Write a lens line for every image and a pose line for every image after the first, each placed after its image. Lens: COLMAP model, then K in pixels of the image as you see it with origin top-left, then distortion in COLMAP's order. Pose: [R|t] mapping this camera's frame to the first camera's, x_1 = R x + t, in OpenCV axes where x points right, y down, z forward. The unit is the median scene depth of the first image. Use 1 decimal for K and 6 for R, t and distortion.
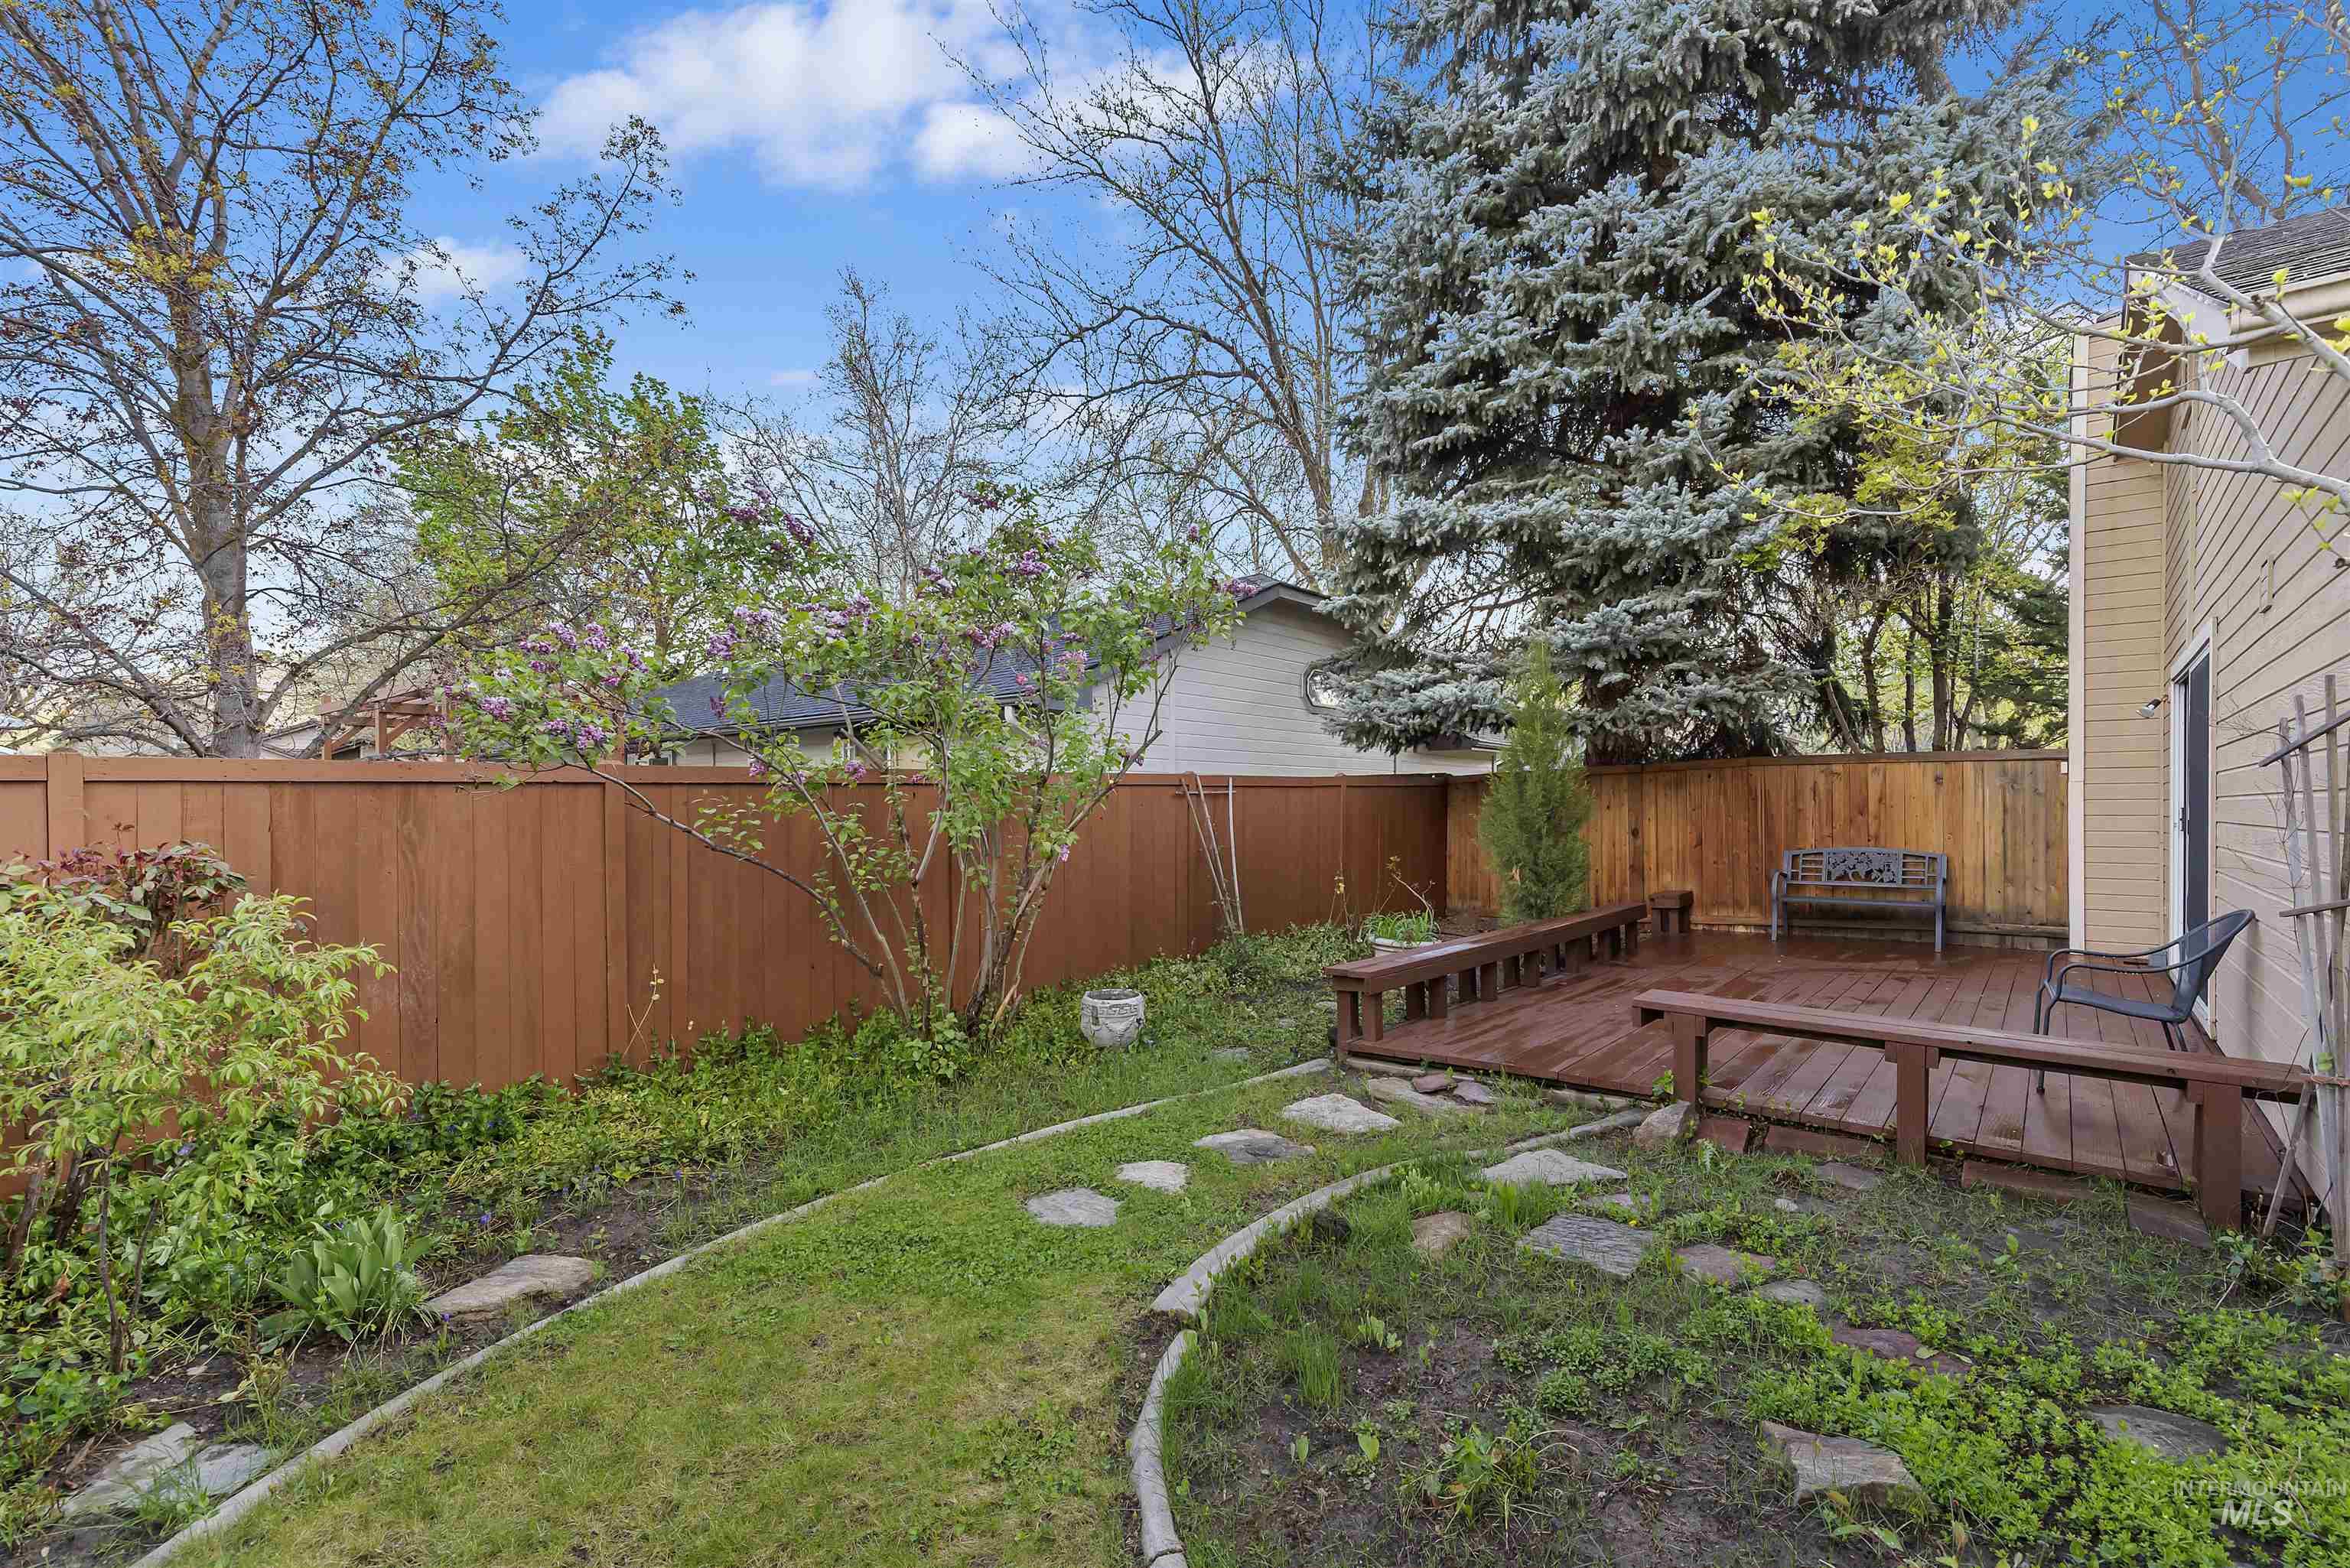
lens RADIAL K [[1035.6, 0, 1191.5], [0, 1035.6, 822.8], [0, 0, 1]] dist [-0.000658, 0.000035]
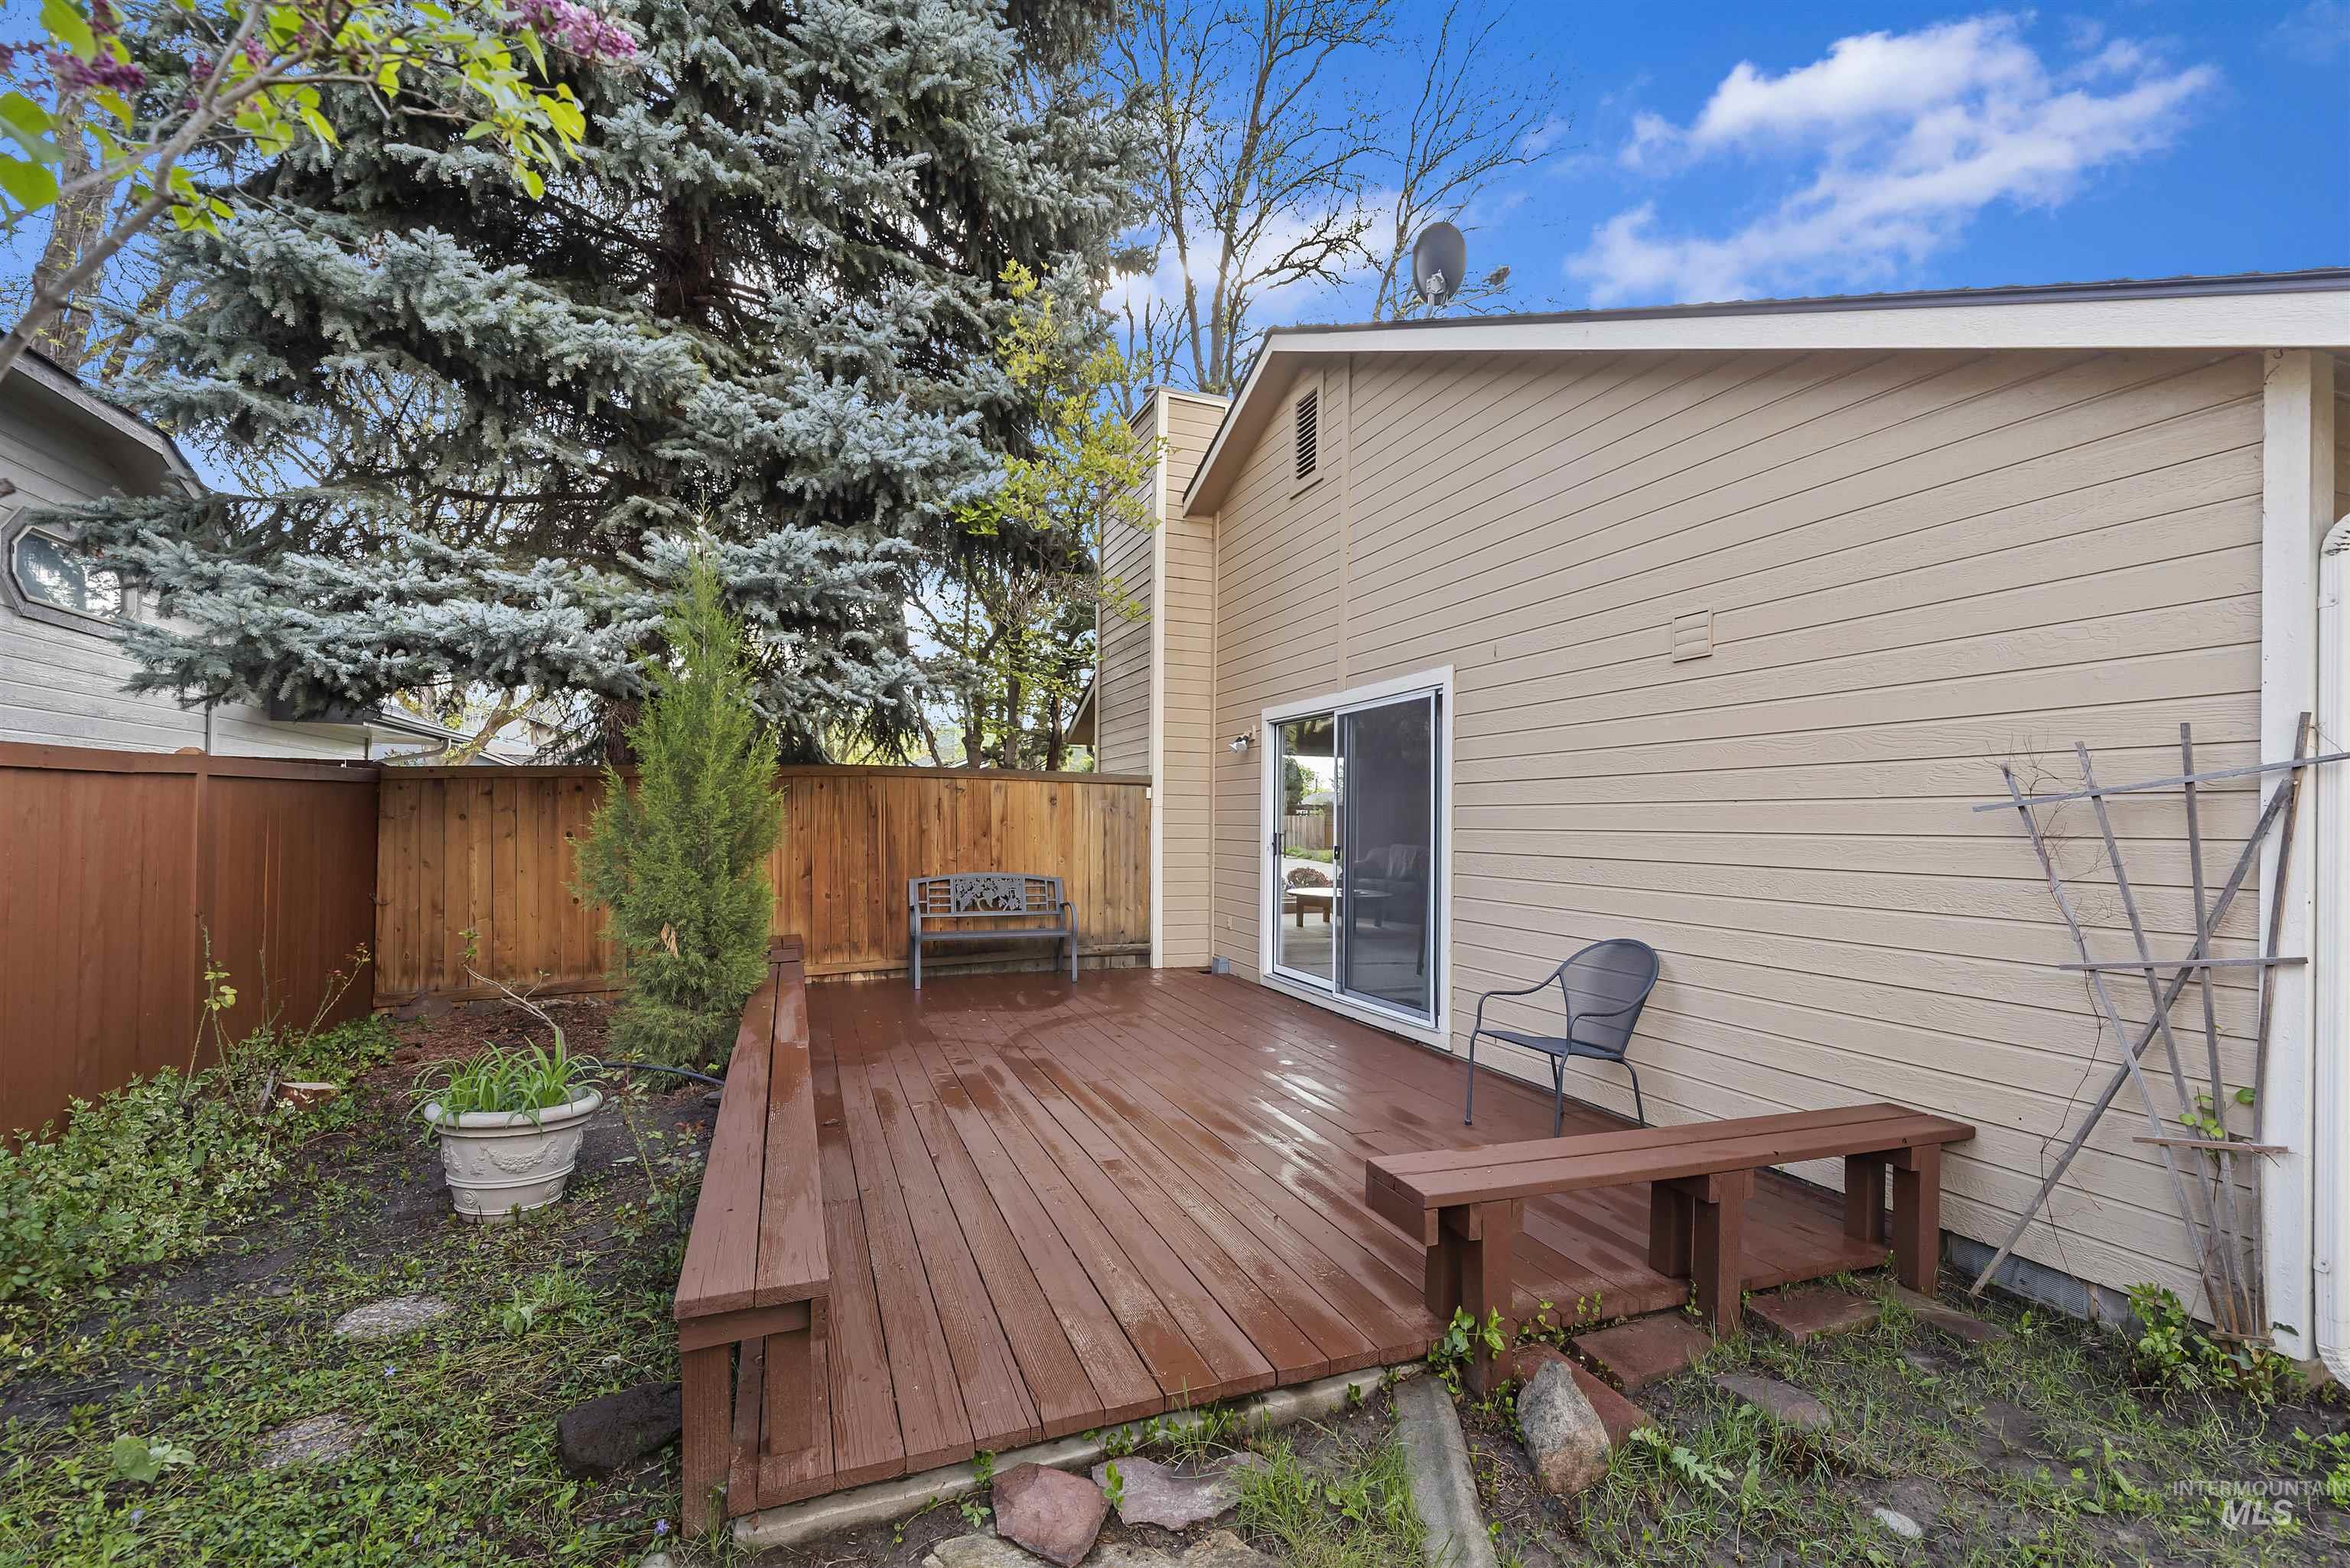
lens RADIAL K [[1035.6, 0, 1191.5], [0, 1035.6, 822.8], [0, 0, 1]] dist [-0.000658, 0.000035]
pose [[0.480551, 0.010003, 0.876910, -0.062243], [-0.002168, 0.999945, -0.010219, -0.011626], [-0.876964, 0.003009, 0.480547, 0.444396]]
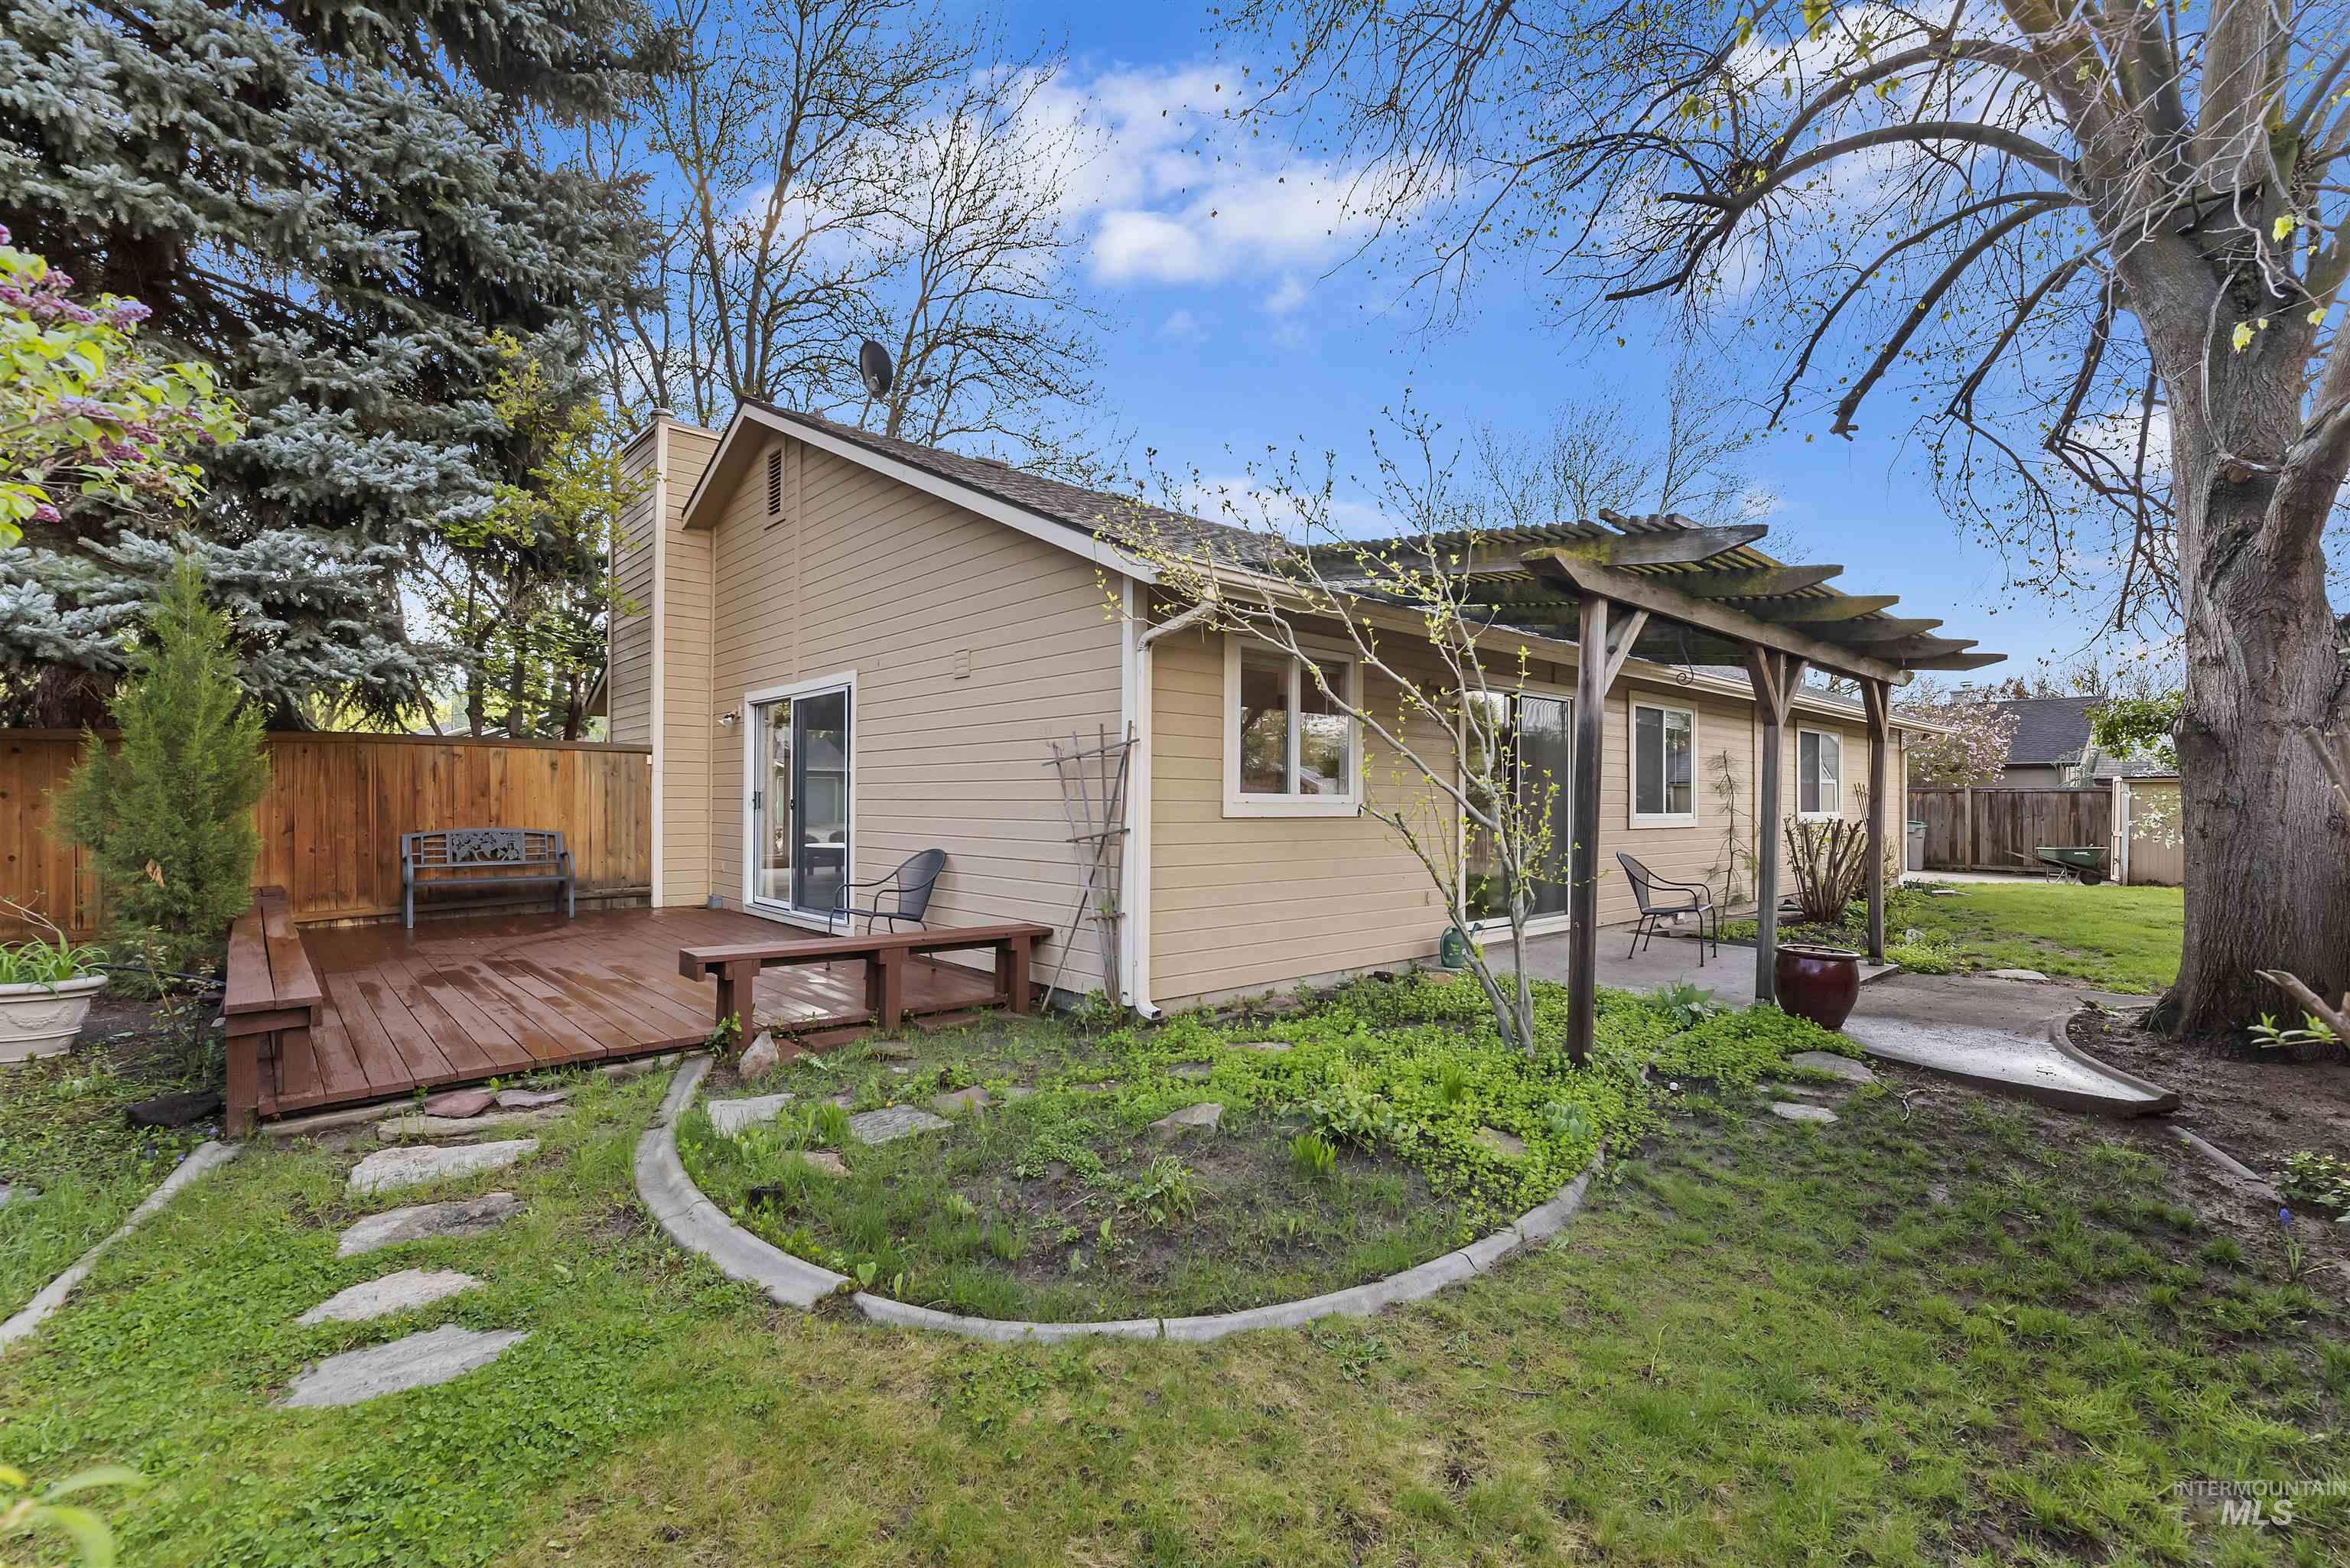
lens RADIAL K [[1032.7, 0, 1202.9], [0, 1032.7, 787.1], [0, 0, 1]] dist [-0.000426, -0.000584]
pose [[0.121969, 0.017762, 0.992375, -0.309215], [0.008303, 0.999787, -0.018915, 0.009155], [-0.992499, 0.010547, 0.121795, 0.178878]]
